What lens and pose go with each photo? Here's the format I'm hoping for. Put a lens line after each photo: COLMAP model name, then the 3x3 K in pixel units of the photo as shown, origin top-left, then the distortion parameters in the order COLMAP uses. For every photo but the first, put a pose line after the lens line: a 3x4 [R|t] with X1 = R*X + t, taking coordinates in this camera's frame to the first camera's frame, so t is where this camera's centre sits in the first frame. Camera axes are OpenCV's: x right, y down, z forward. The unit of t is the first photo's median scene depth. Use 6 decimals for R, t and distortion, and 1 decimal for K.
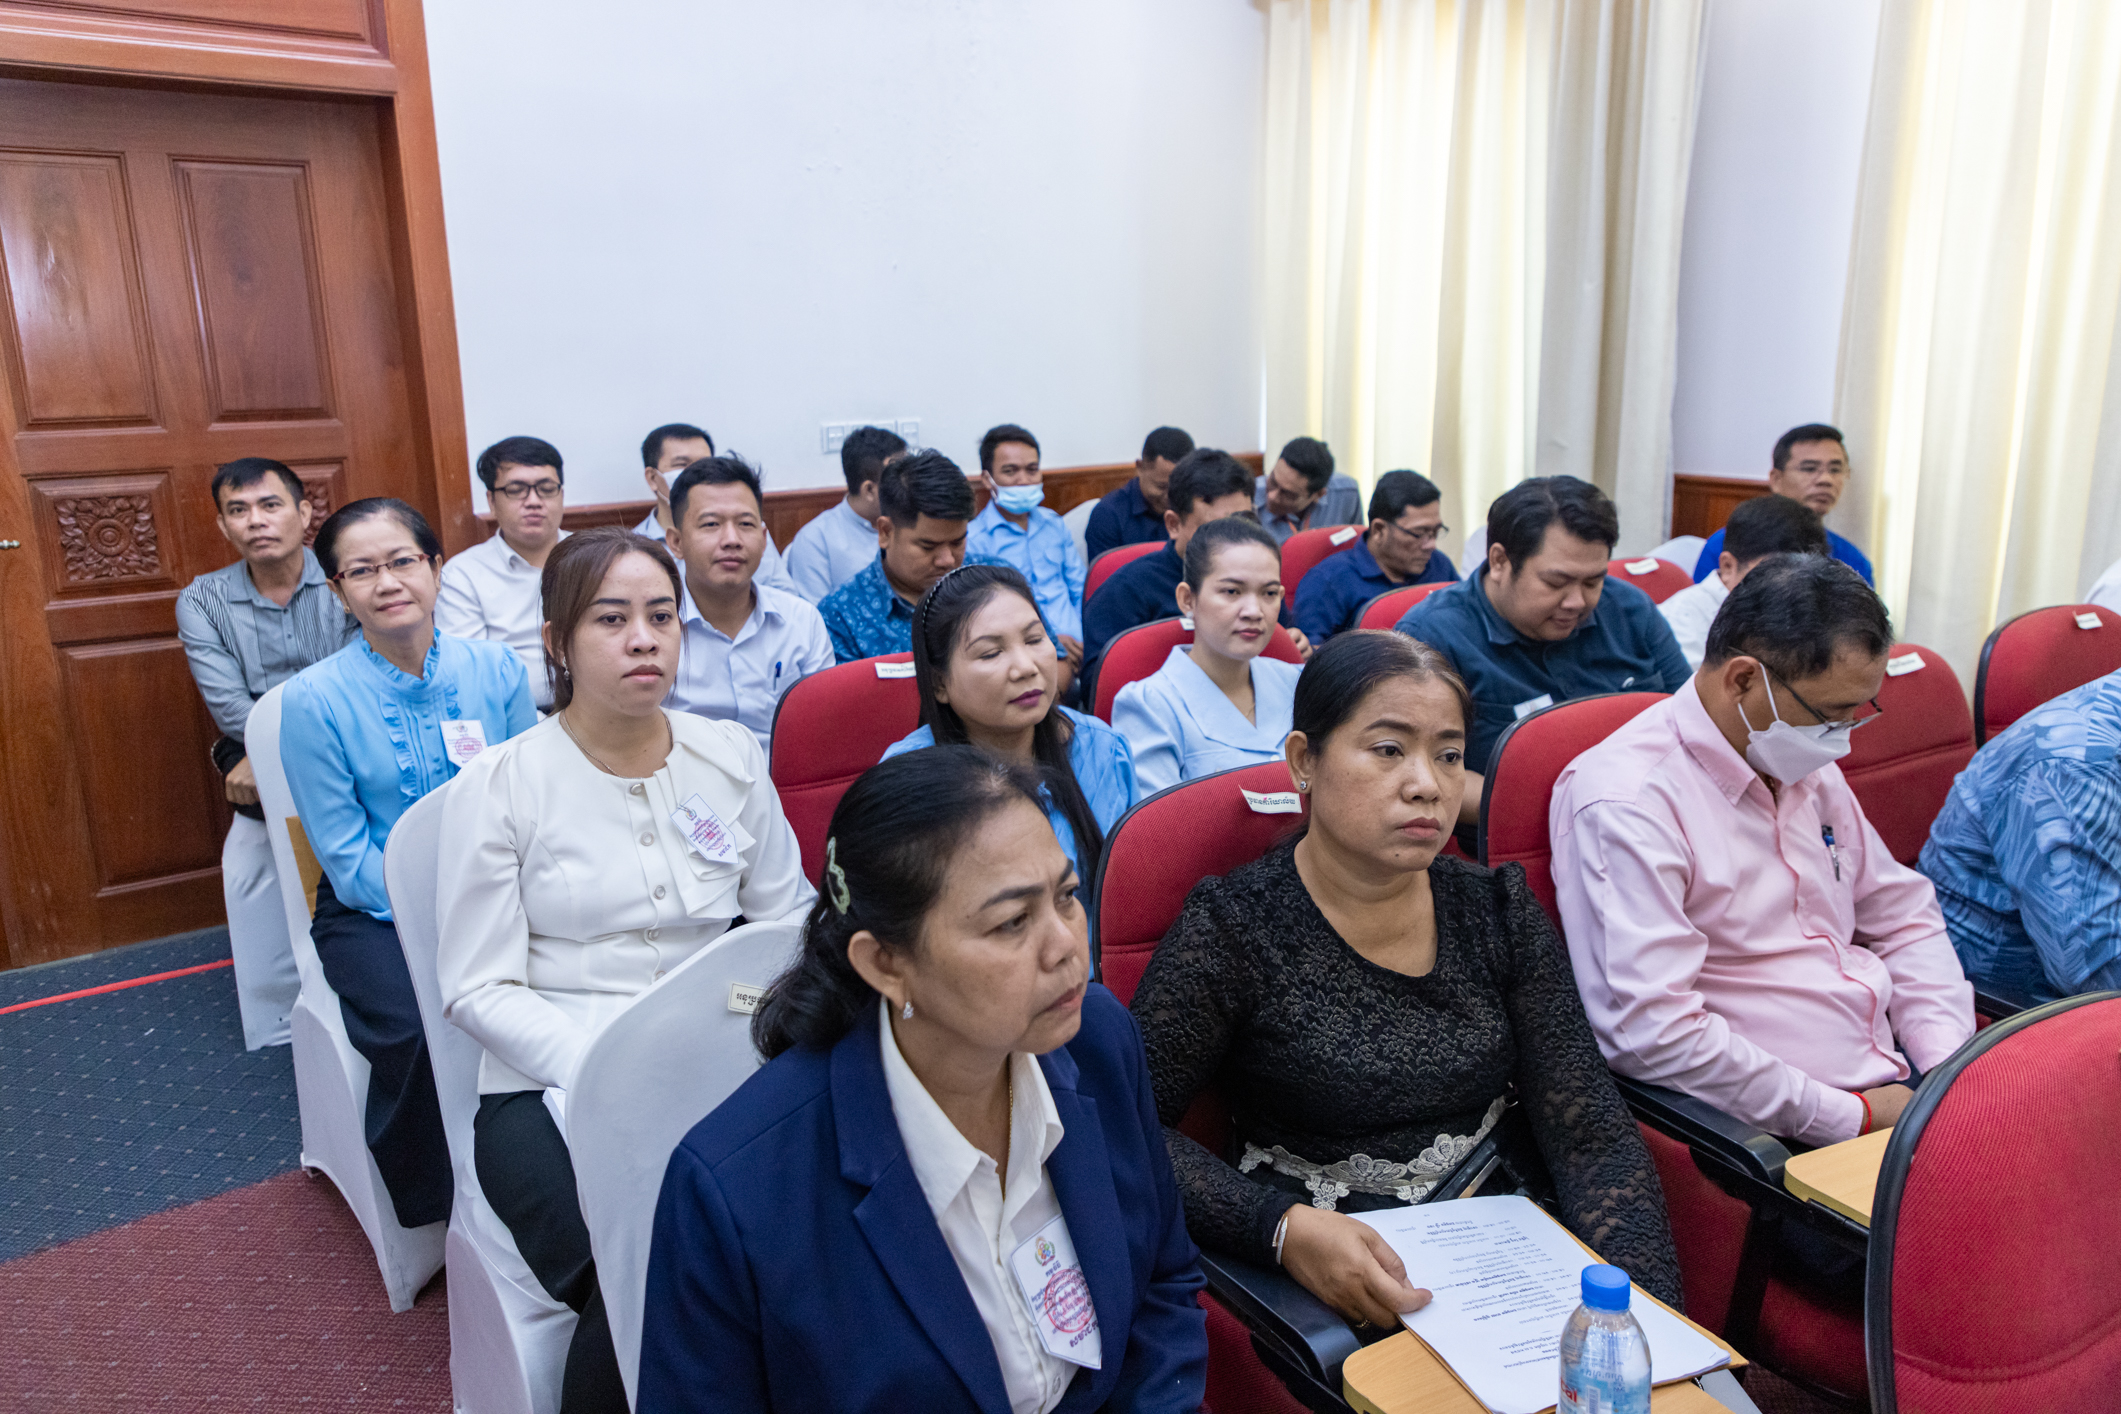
lens RADIAL K [[1471.0, 0, 1060.5], [0, 1471.0, 707.0], [0, 0, 1]] dist [0.017386, 0.005078]
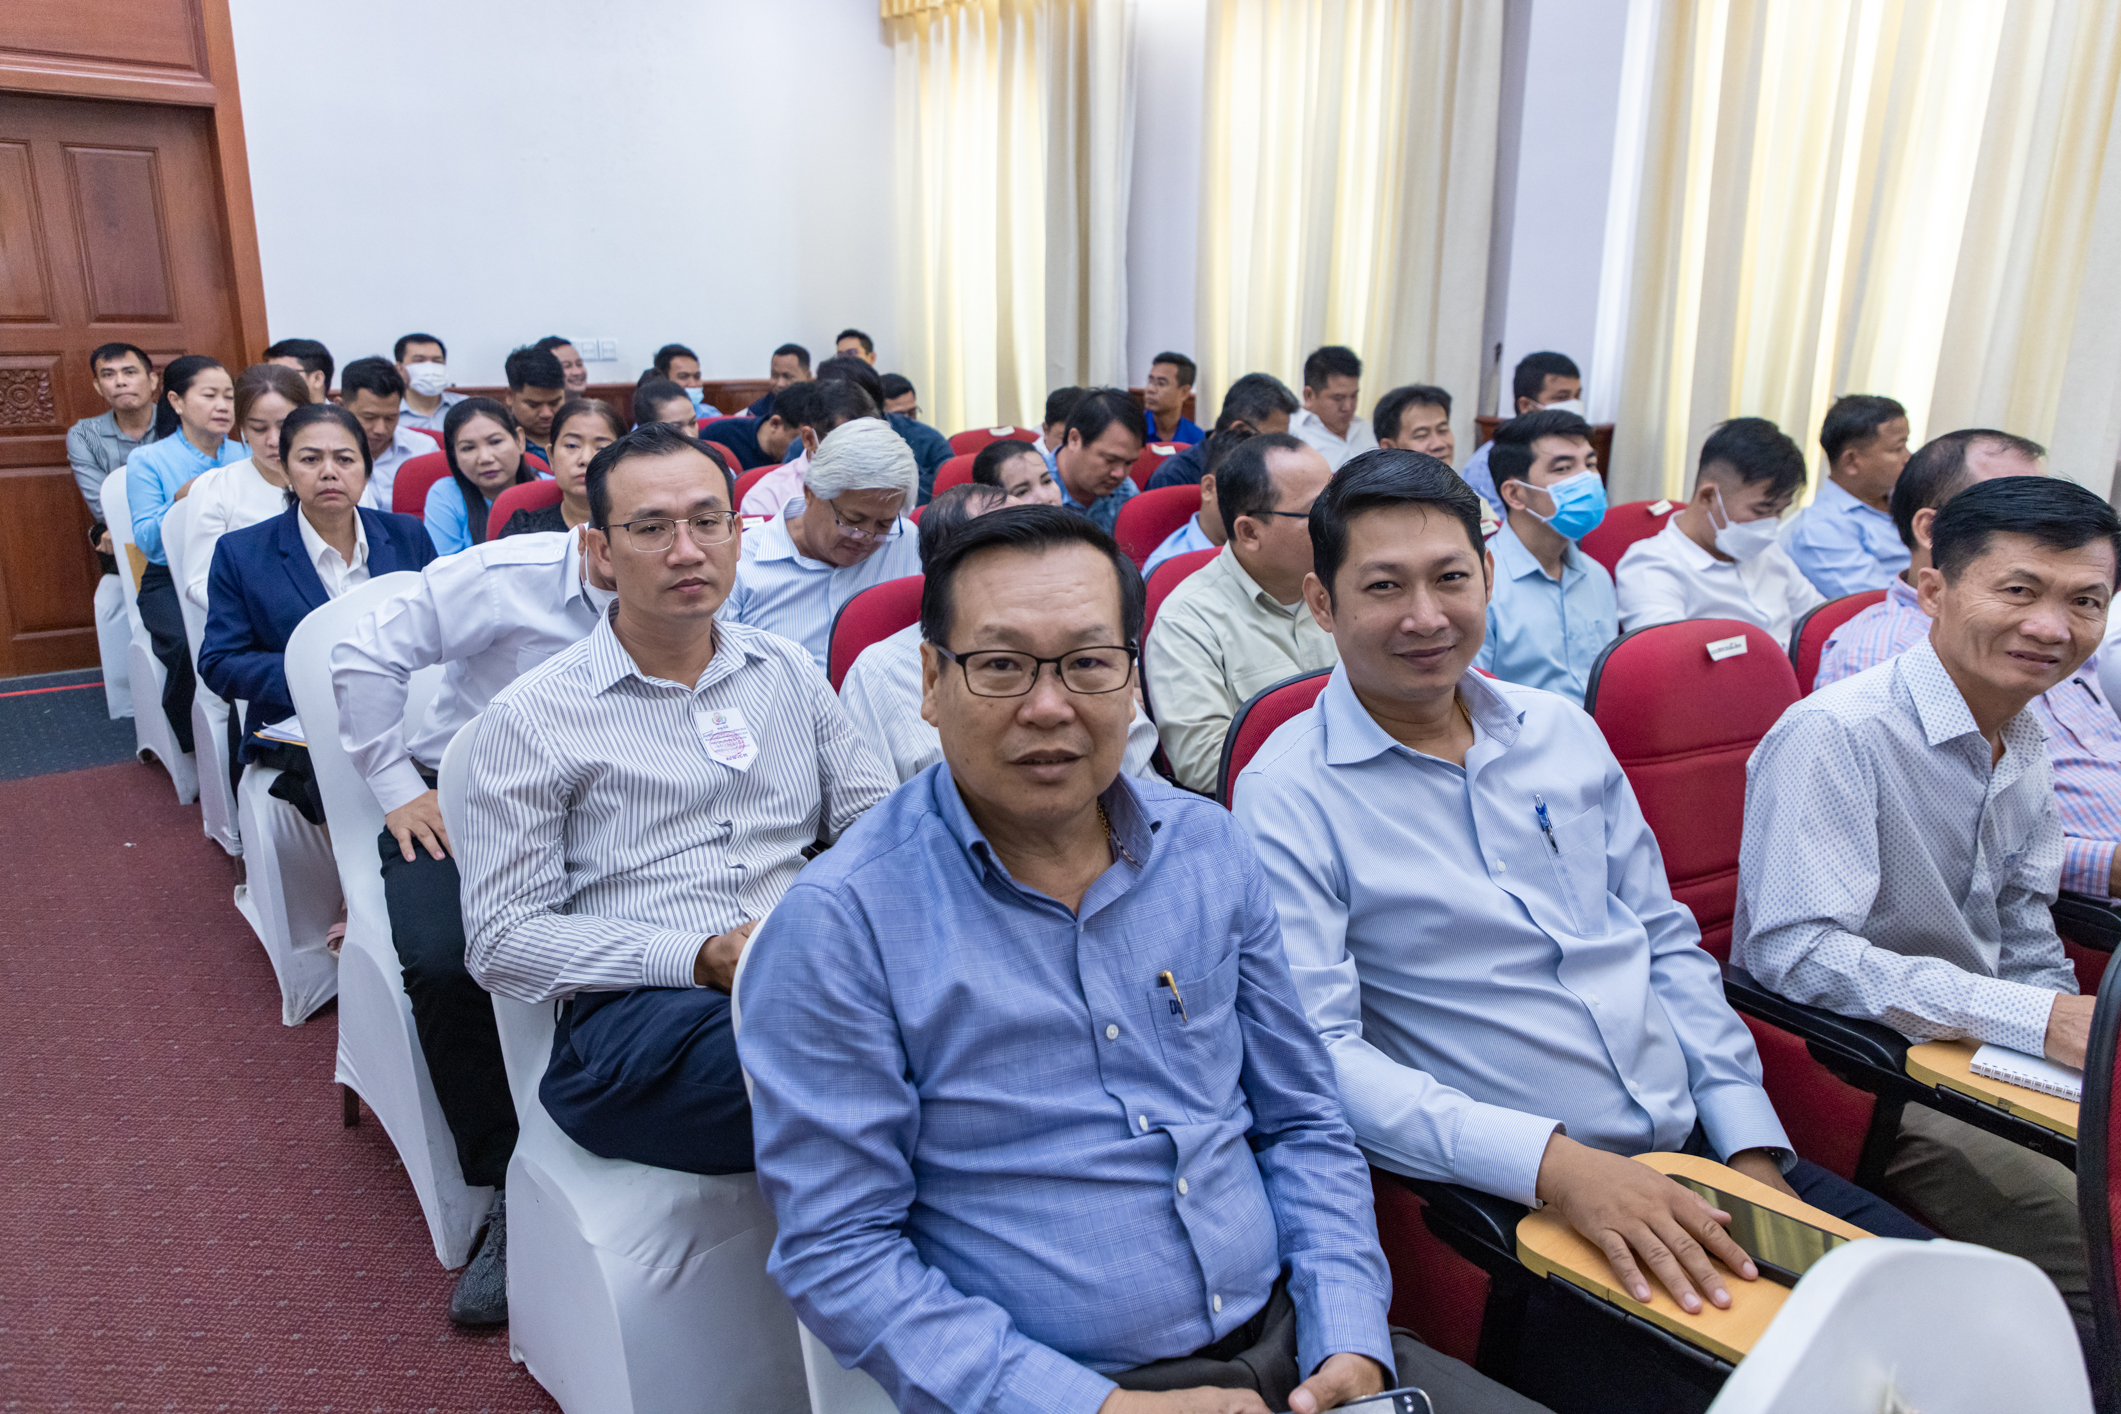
lens RADIAL K [[1529.2, 0, 1060.5], [0, 1529.2, 707.0], [0, 0, 1]] dist [0.049756, -0.000548]
pose [[0.999757, 0.014771, 0.016333, 0.392499], [-0.015012, 0.999779, 0.014735, 0.161095], [-0.016112, -0.014976, 0.999758, -0.610184]]
